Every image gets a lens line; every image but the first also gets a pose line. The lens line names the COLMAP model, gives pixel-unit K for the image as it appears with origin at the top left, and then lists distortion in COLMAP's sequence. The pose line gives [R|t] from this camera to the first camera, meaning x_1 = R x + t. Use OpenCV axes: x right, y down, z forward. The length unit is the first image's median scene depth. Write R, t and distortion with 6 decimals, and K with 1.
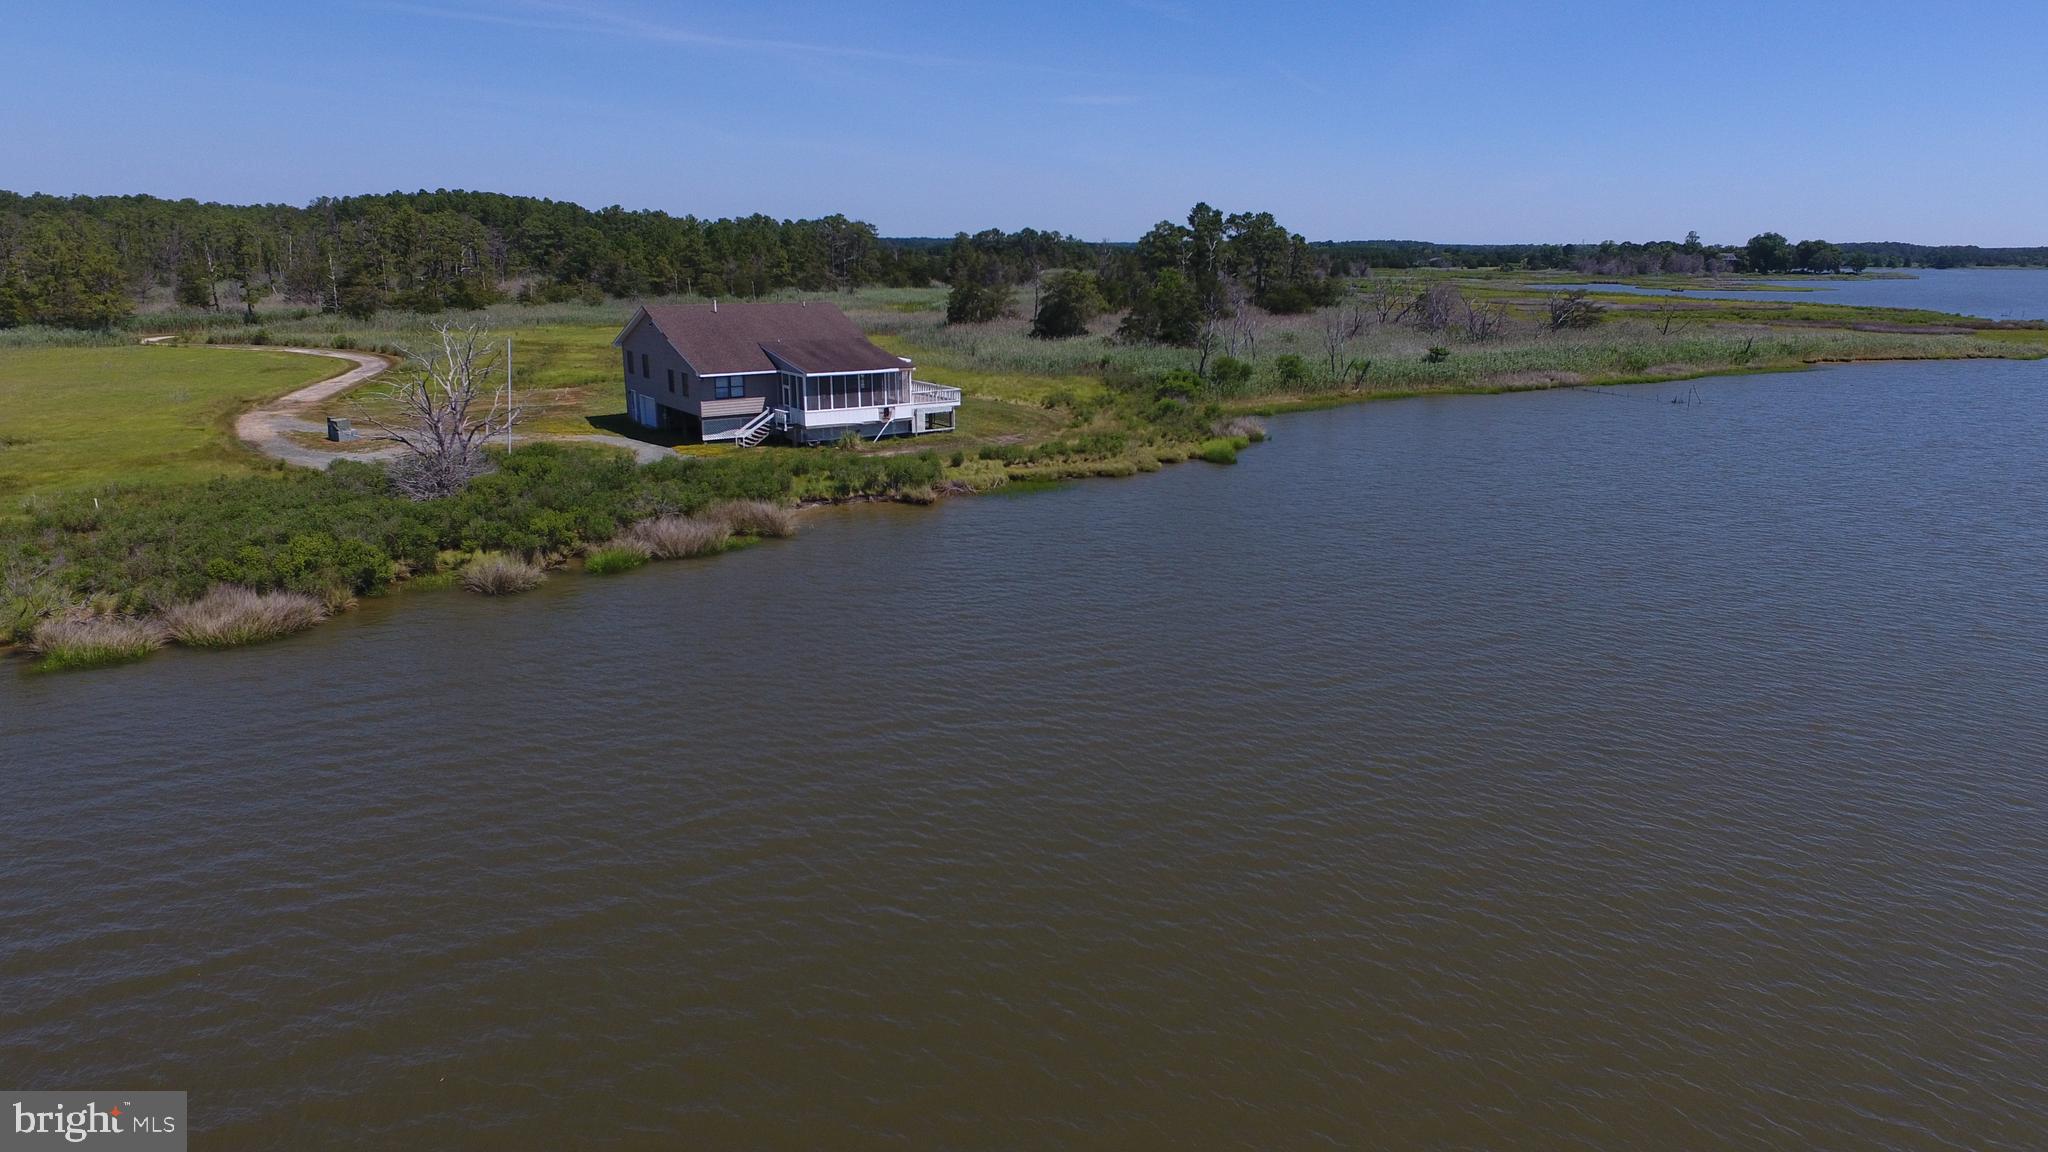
lens RADIAL K [[1187.2, 0, 1016.8], [0, 1187.2, 572.2], [0, 0, 1]] dist [-0.008291, 0.014032]
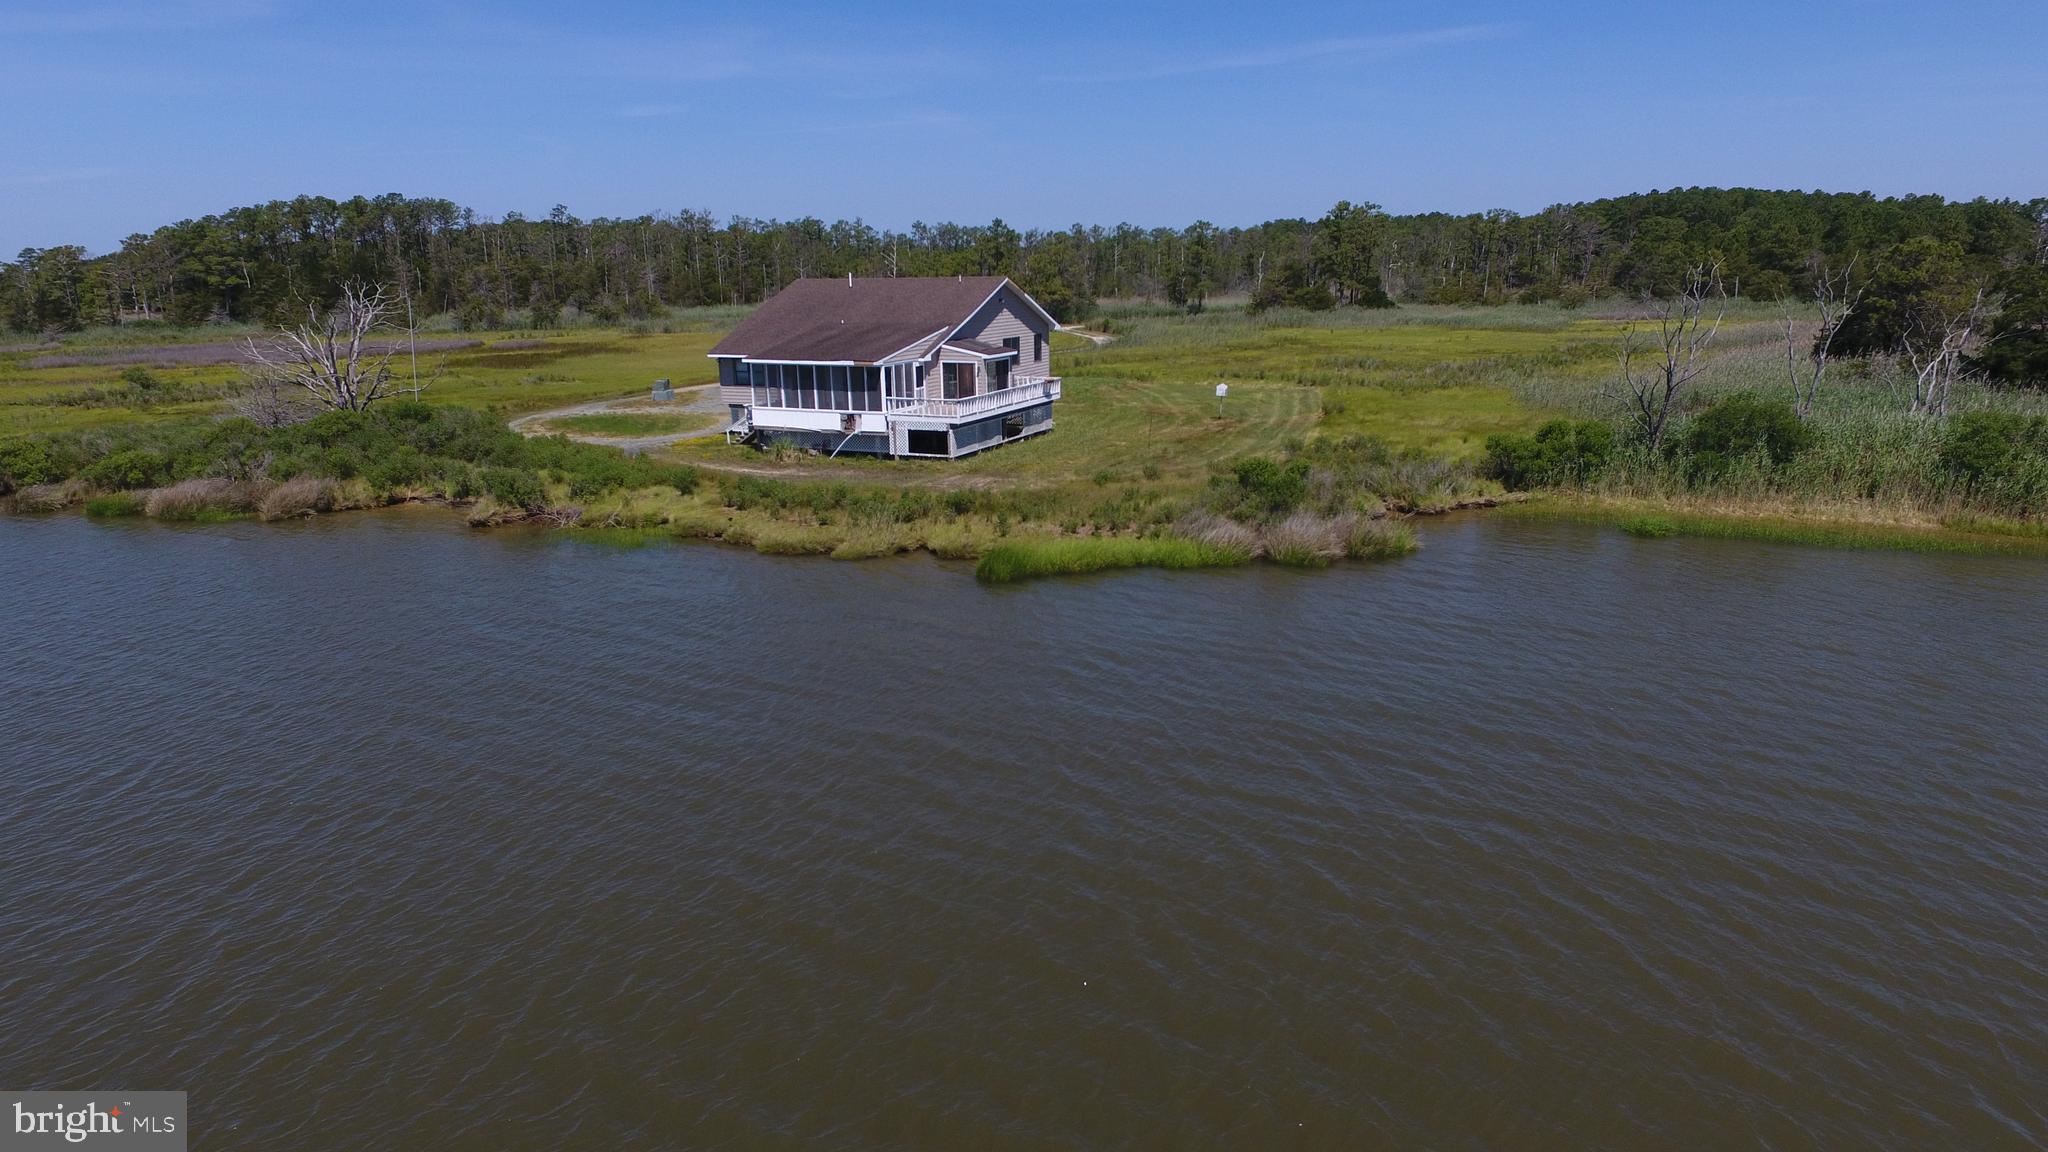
lens RADIAL K [[1187.2, 0, 1016.8], [0, 1187.2, 572.2], [0, 0, 1]] dist [-0.008291, 0.014032]
pose [[0.502605, 0.198879, -0.841329, 0.573852], [-0.207628, 0.972465, 0.105841, -0.142621], [0.839213, 0.121487, 0.530059, 0.712359]]
